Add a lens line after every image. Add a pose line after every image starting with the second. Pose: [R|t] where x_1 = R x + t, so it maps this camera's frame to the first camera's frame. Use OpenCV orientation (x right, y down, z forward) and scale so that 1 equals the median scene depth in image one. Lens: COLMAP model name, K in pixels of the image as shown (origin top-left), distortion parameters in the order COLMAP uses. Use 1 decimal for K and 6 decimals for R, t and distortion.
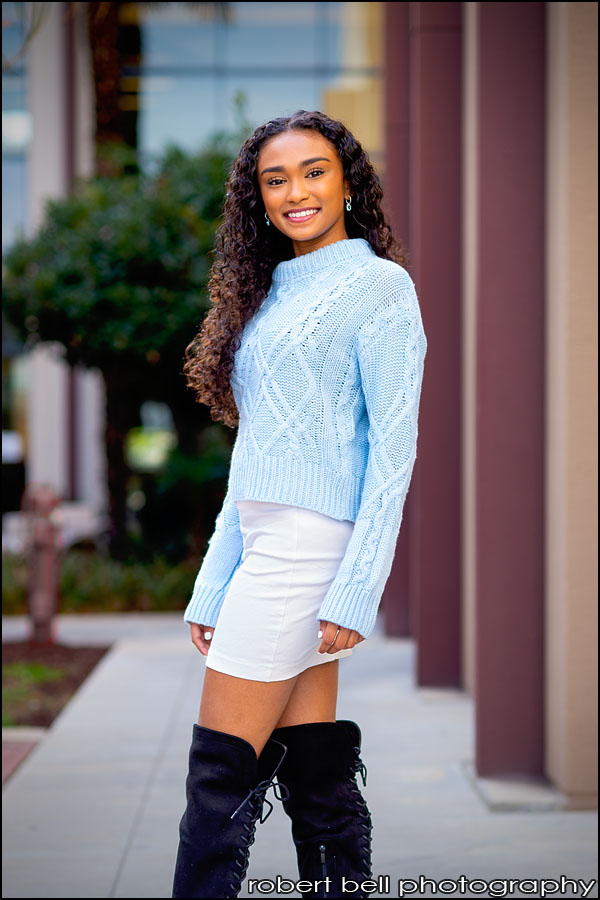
lens RADIAL K [[4425.6, 0, 300.0], [0, 4425.6, 450.0], [0, 0, 1]] dist [-1.861344, 140.769982]
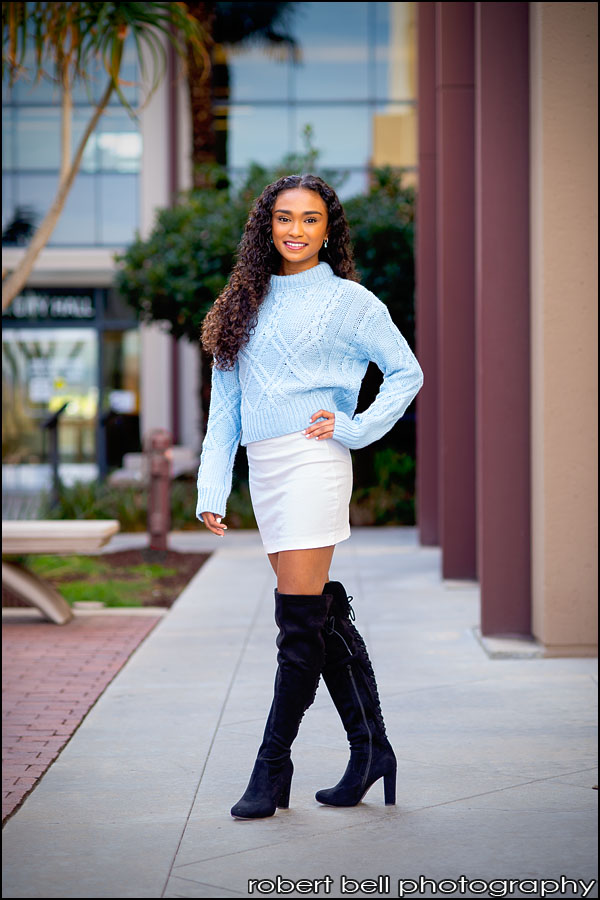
lens RADIAL K [[4425.6, 0, 300.0], [0, 4425.6, 450.0], [0, 0, 1]] dist [-1.861344, 140.769982]
pose [[0.999893, -0.003582, -0.014181, 0.001985], [0.003702, 0.999957, 0.008463, 0.002732], [0.014150, -0.008514, 0.999864, -0.290296]]
